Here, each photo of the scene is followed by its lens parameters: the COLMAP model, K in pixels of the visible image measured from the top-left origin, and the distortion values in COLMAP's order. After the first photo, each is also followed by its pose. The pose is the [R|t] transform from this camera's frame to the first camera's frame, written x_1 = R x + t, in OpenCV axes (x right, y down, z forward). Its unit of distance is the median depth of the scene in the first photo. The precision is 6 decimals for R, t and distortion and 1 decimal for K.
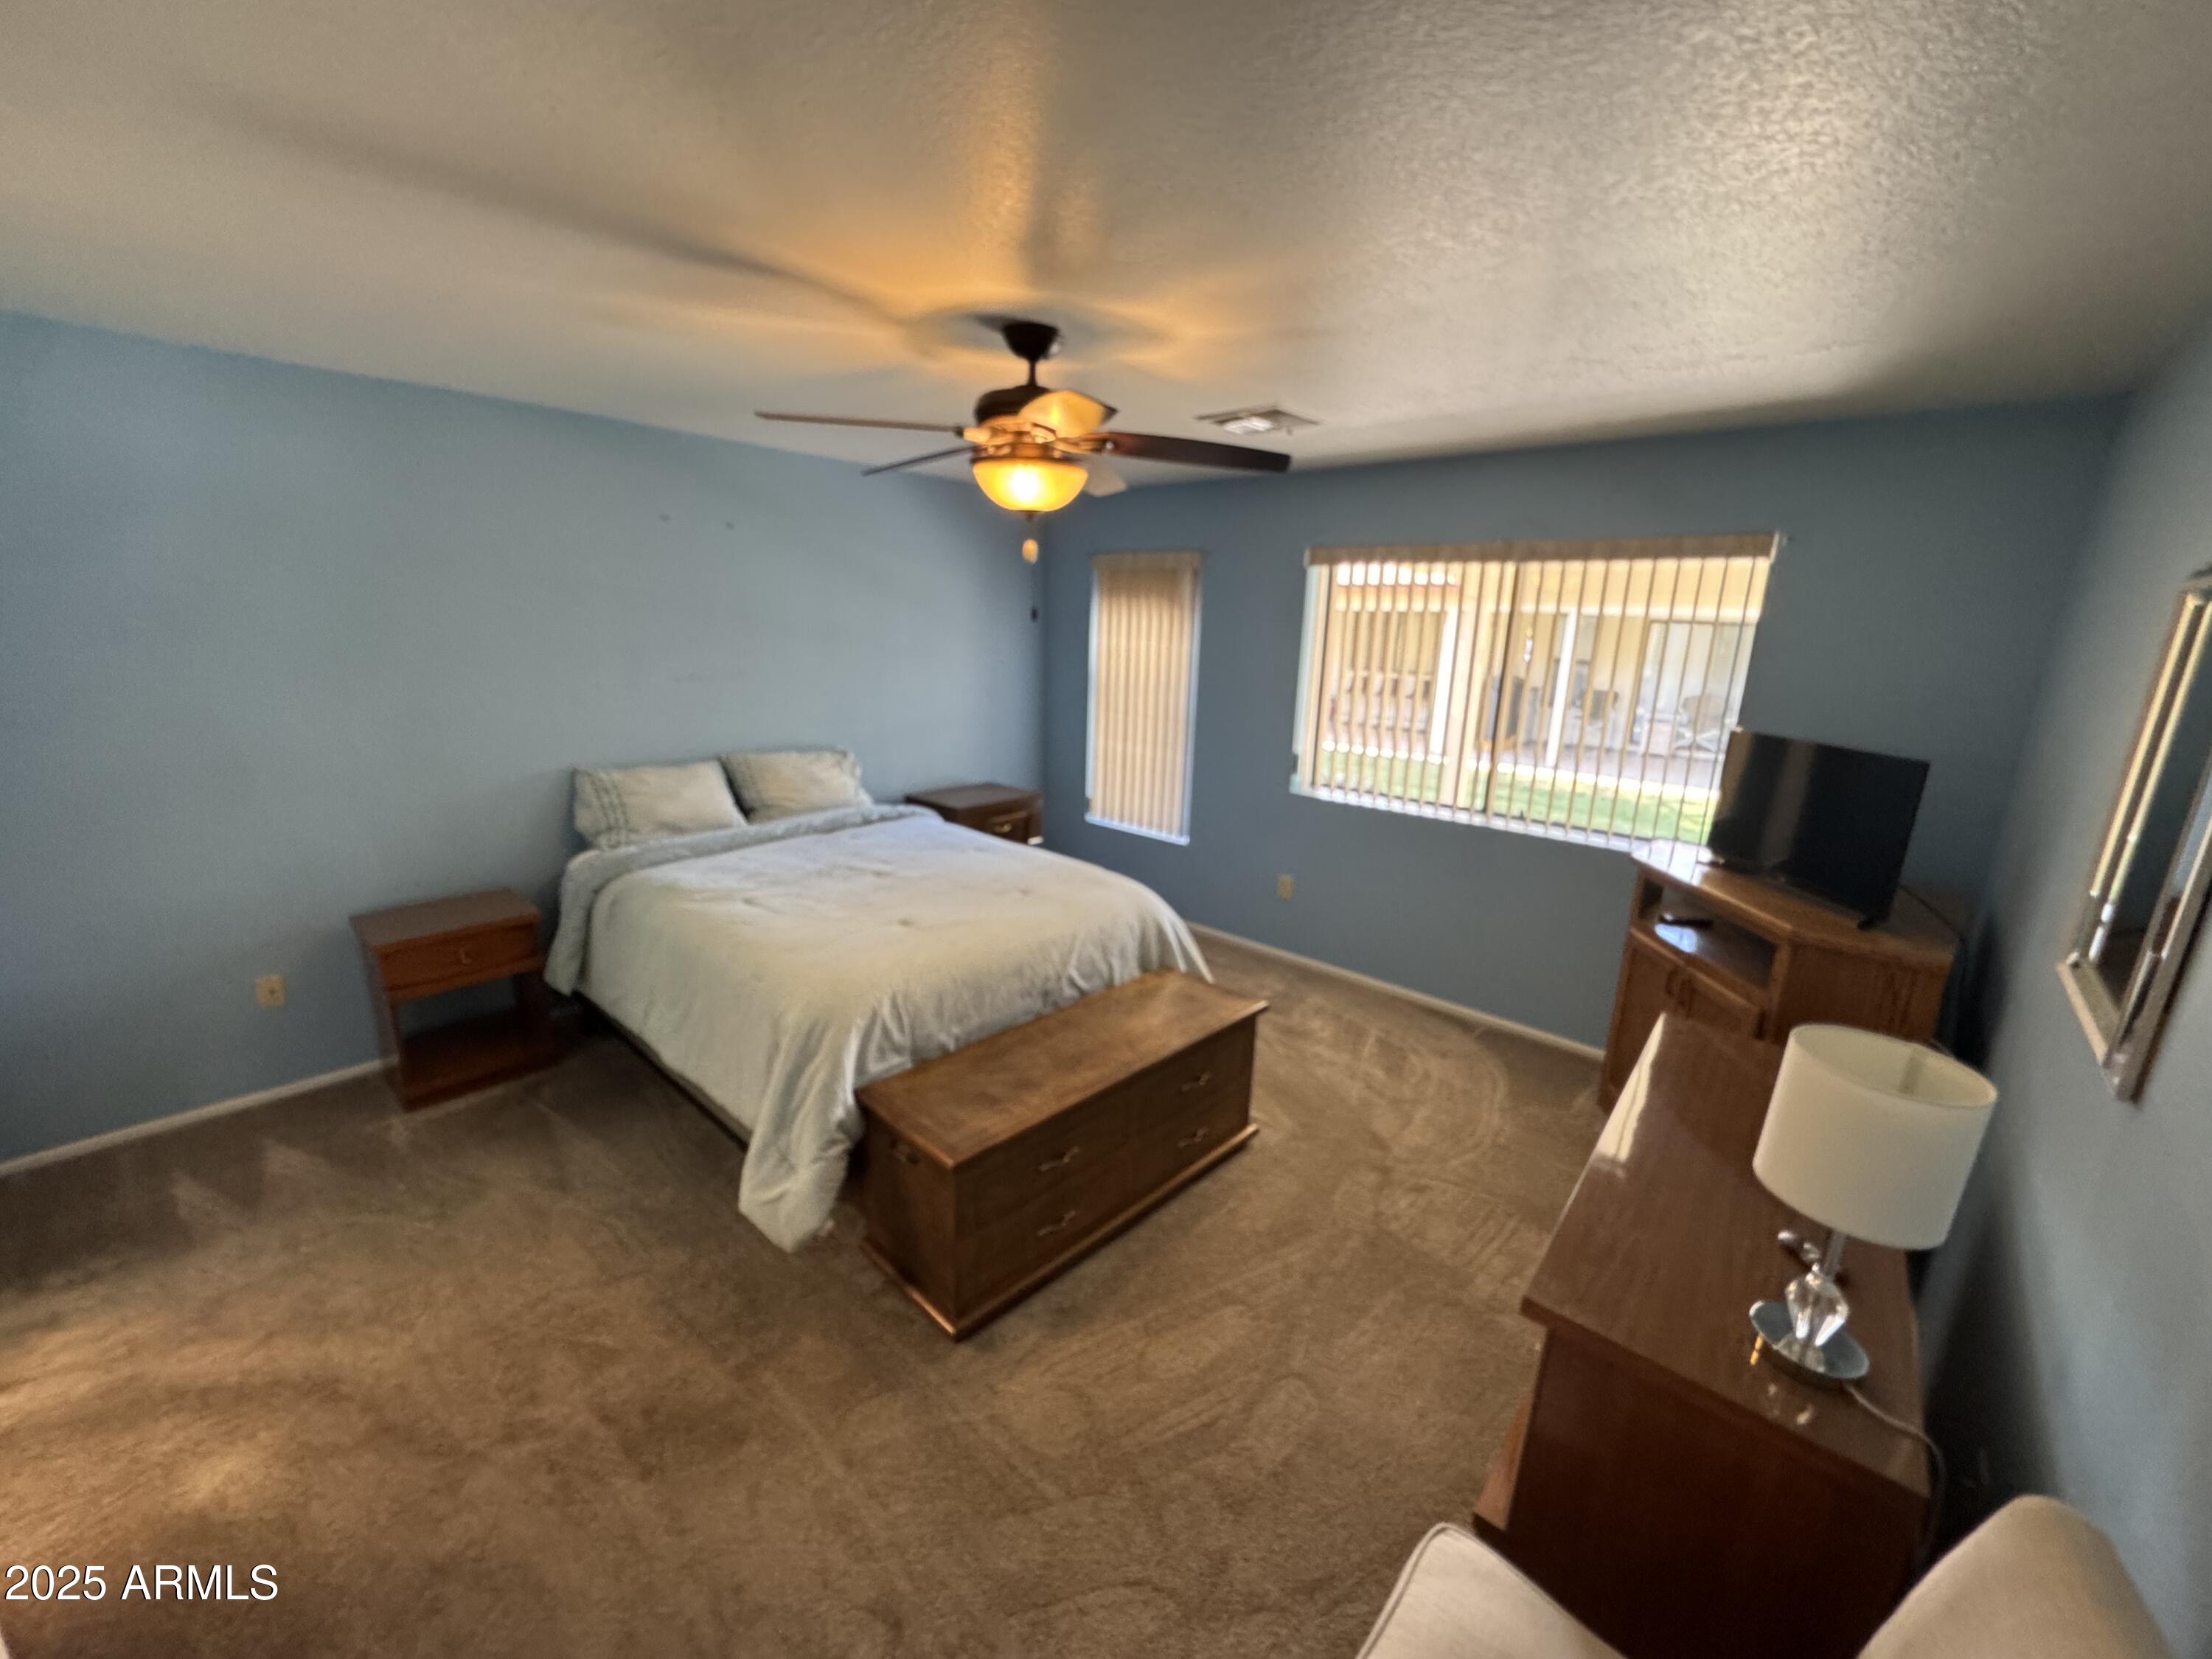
lens RADIAL K [[887.9, 0, 1106.0], [0, 887.9, 829.5], [0, 0, 1]] dist [-0.003006, -0.000400]
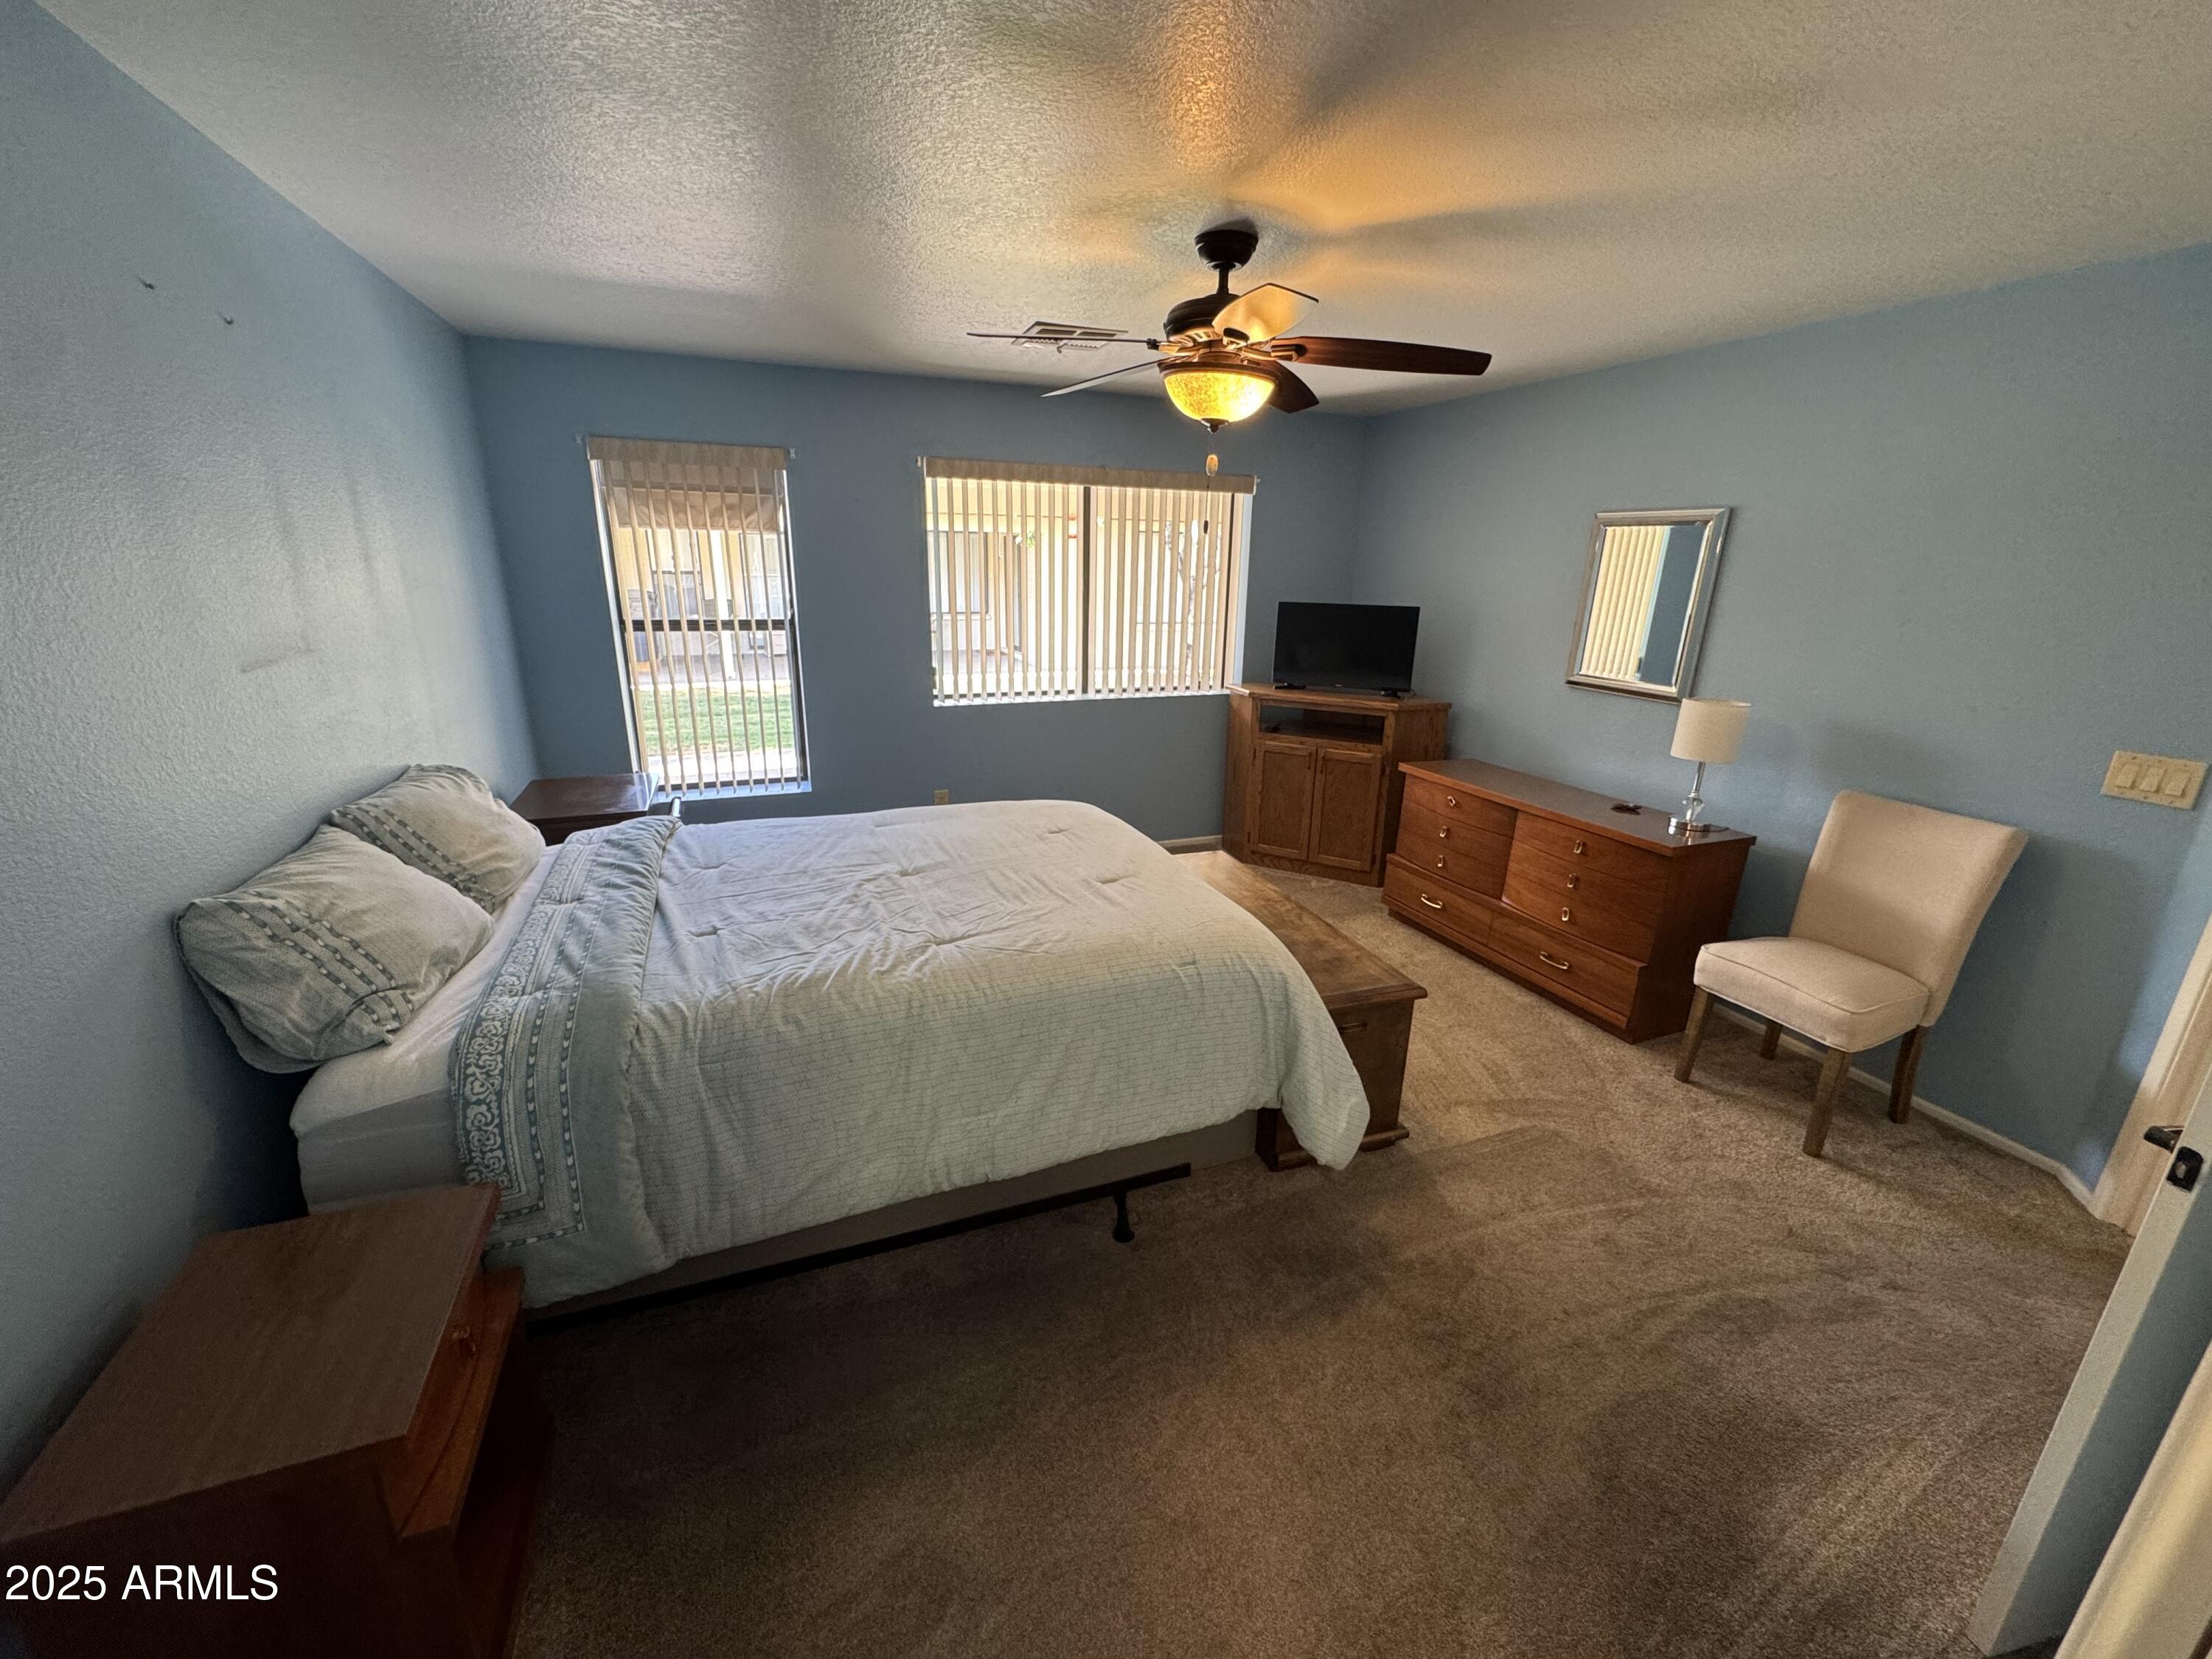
lens RADIAL K [[887.9, 0, 1106.0], [0, 887.9, 829.5], [0, 0, 1]] dist [-0.003006, -0.000400]
pose [[0.440832, -0.287927, 0.850156, -0.831411], [0.206928, 0.954242, 0.215880, -0.118294], [-0.873412, 0.080754, 0.480240, 0.480320]]
